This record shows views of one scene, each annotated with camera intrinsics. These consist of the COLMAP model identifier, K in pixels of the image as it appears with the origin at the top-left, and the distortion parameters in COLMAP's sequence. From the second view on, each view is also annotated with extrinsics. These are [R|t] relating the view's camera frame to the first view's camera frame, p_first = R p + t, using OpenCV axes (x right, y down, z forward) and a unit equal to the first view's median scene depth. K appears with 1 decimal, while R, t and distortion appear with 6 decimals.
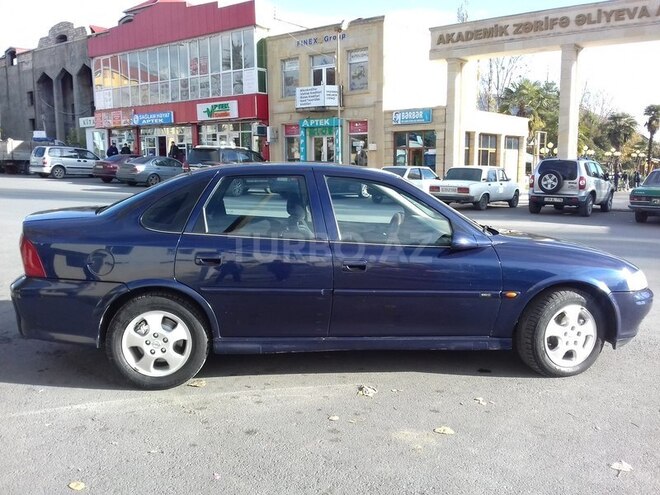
lens RADIAL K [[577.3, 0, 331.1], [0, 577.3, 251.8], [0, 0, 1]] dist [0.033002, -0.106326]
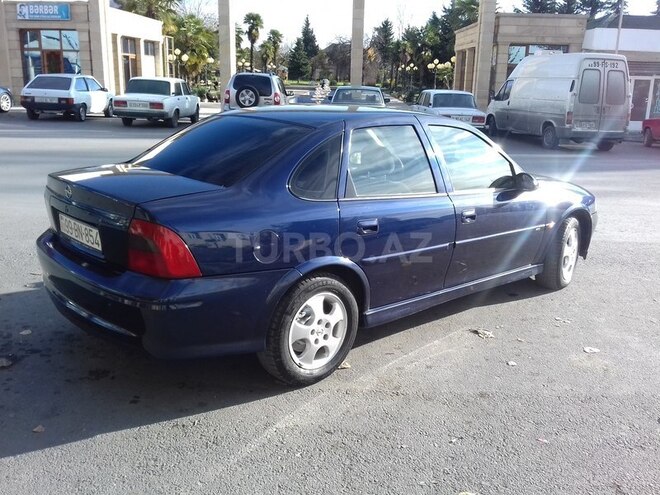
lens RADIAL K [[622.1, 0, 326.9], [0, 622.1, 244.3], [0, 0, 1]] dist [-0.012119, 0.000000]
pose [[0.811312, -0.127135, 0.570622, -0.136923], [0.054643, 0.988285, 0.142499, -0.016699], [-0.582054, -0.084431, 0.808755, 0.044959]]
